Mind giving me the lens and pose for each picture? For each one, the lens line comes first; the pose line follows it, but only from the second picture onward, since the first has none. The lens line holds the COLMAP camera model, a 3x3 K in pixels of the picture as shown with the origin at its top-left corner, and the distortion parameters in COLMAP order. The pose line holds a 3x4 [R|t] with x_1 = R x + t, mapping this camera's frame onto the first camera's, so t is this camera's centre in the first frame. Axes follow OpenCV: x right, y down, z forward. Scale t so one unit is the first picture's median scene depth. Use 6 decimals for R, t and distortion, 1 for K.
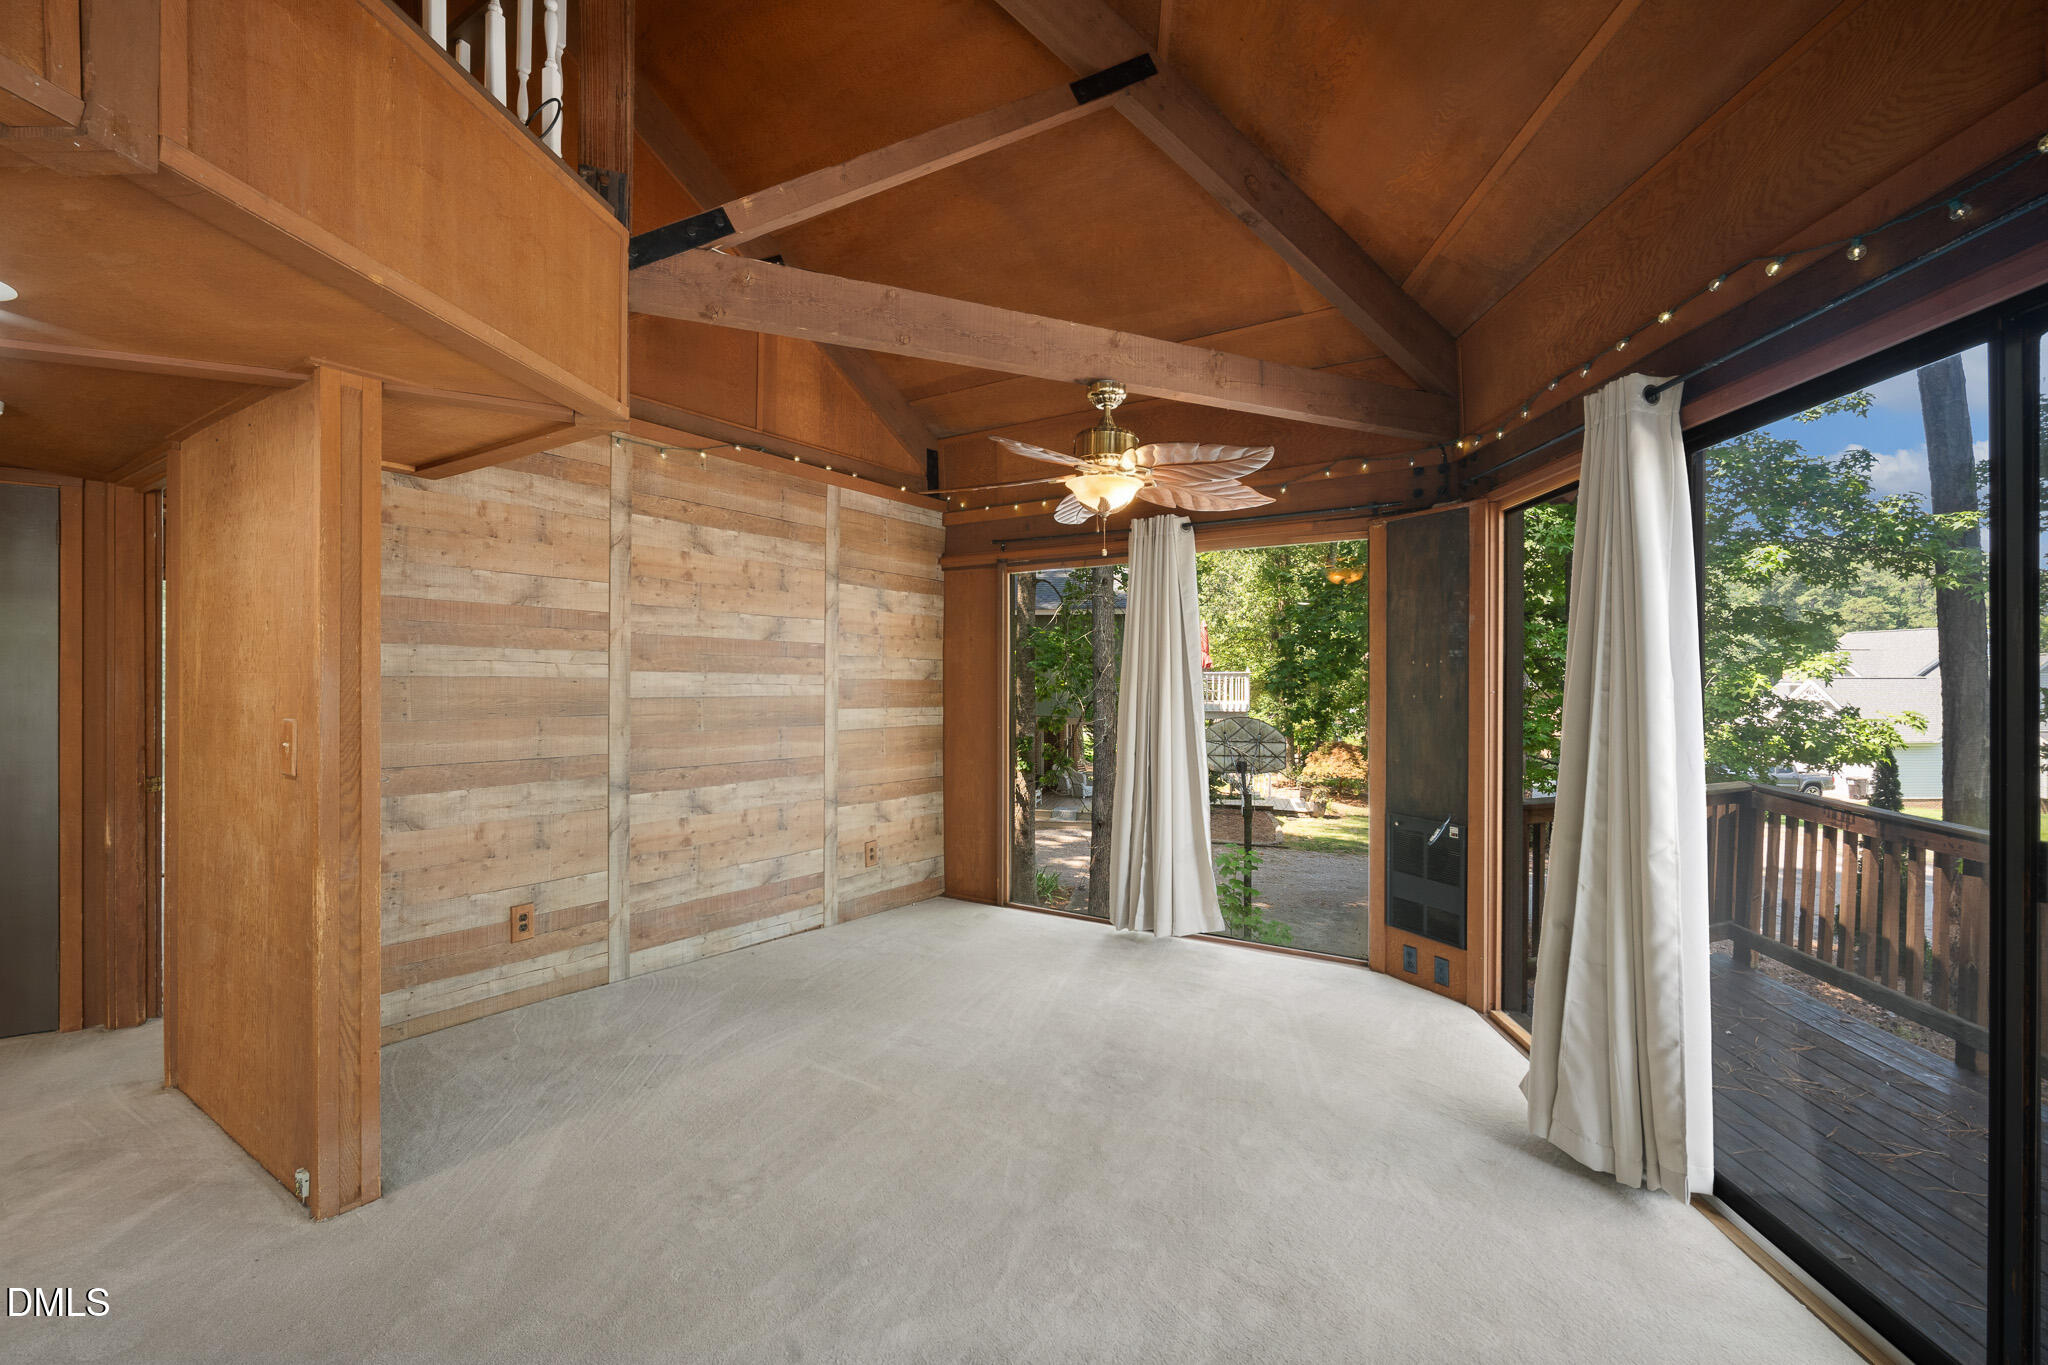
lens RADIAL K [[894.5, 0, 1025.1], [0, 894.5, 669.3], [0, 0, 1]] dist [-0.013334, 0.004612]
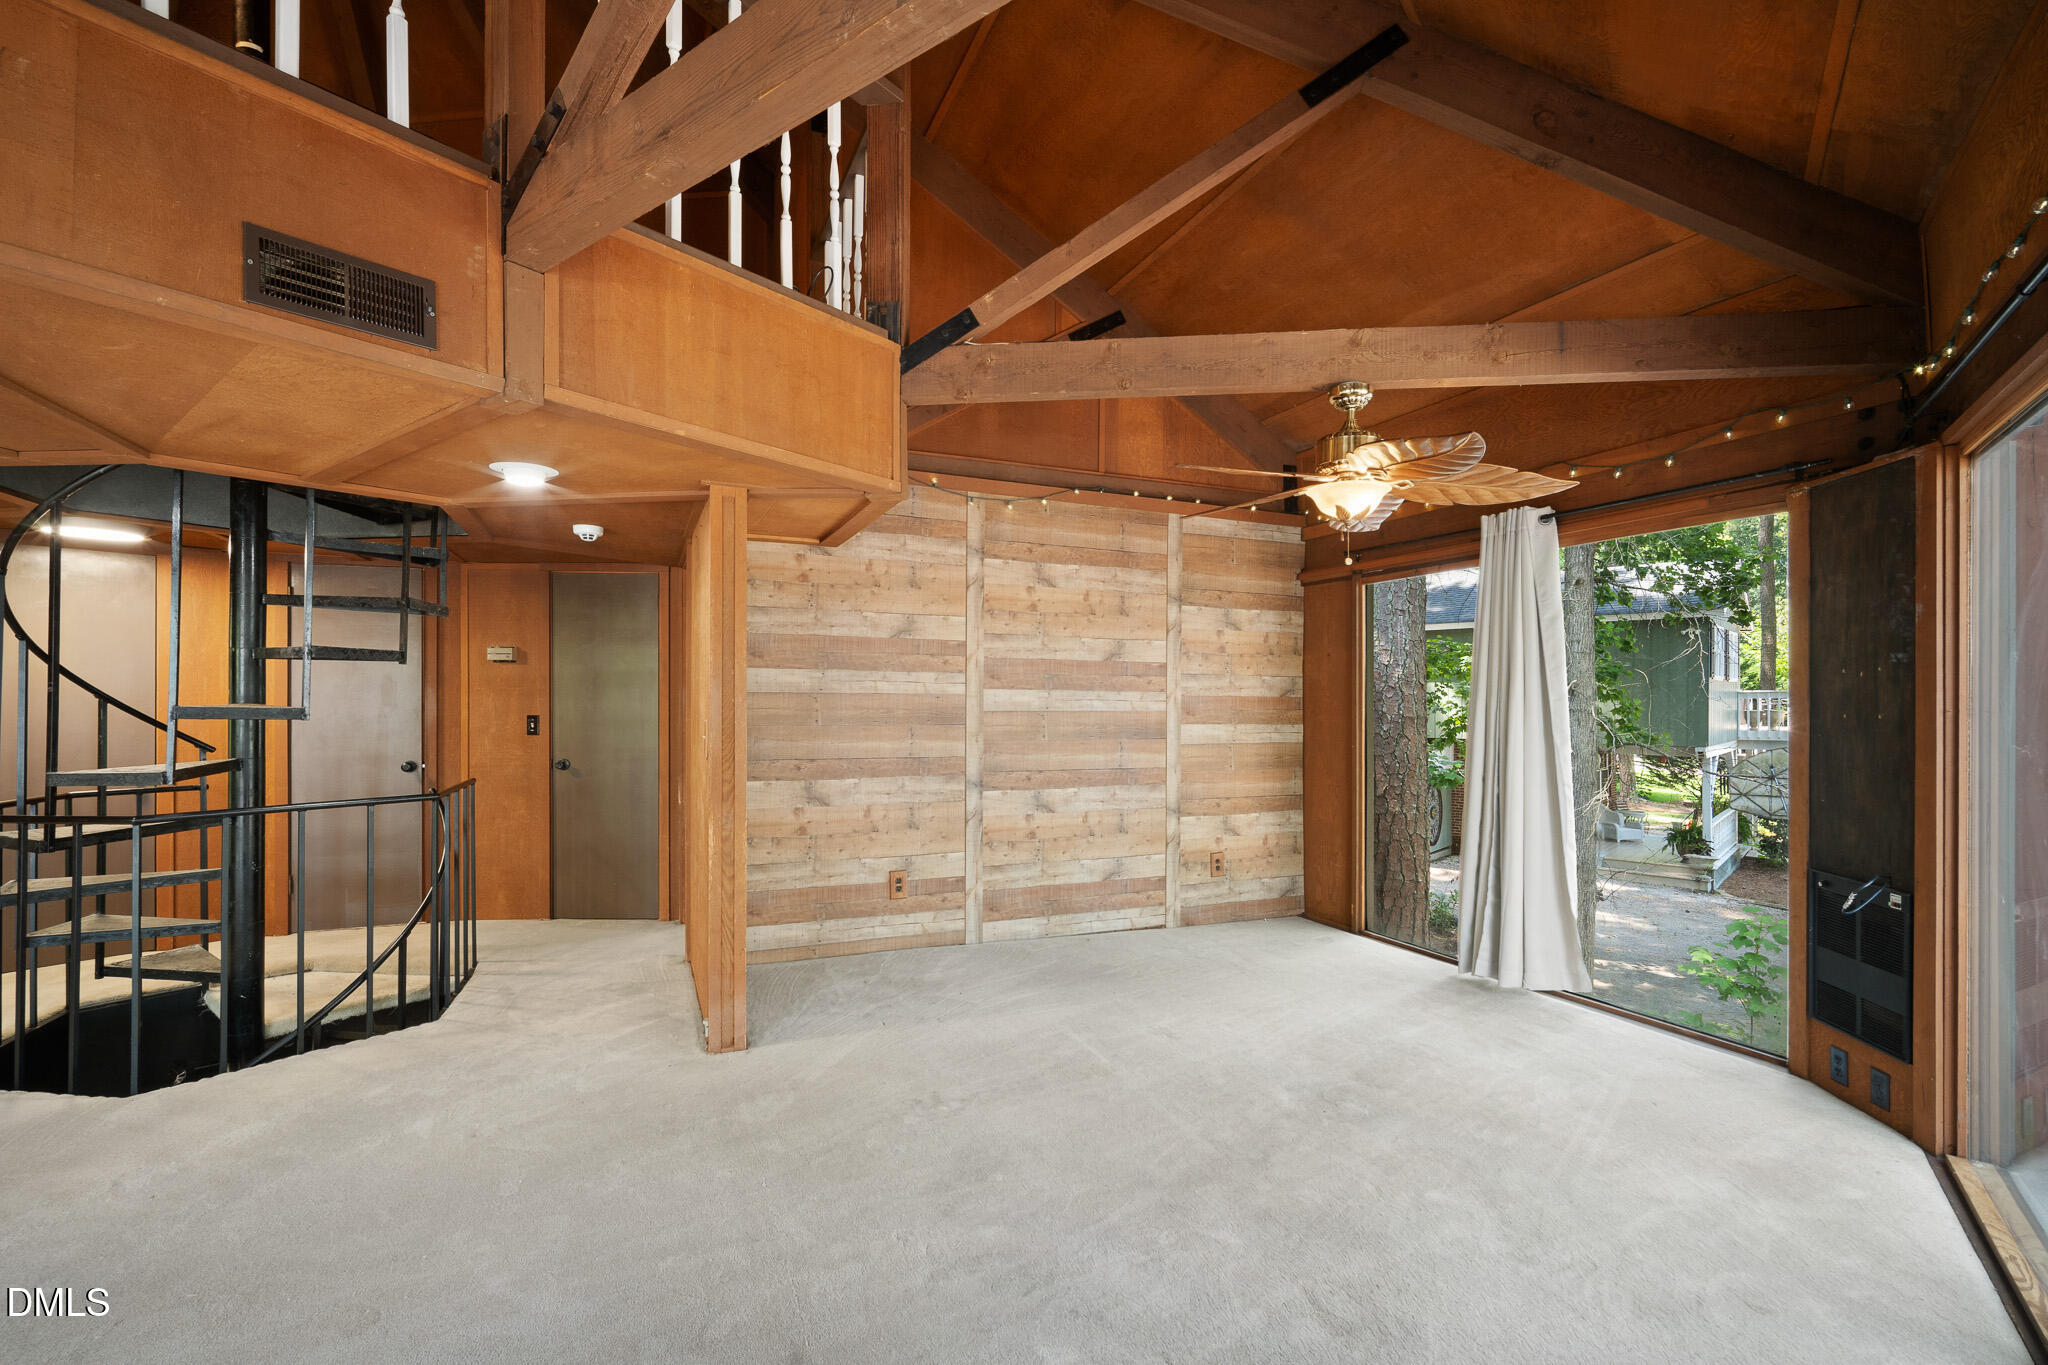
lens RADIAL K [[899.8, 0, 1023.6], [0, 899.8, 687.9], [0, 0, 1]] dist [-0.012995, 0.004574]
pose [[0.847429, -0.006544, -0.530868, 0.272484], [0.005311, 0.999978, -0.003849, 0.006195], [0.530882, 0.000442, 0.847445, -0.003139]]
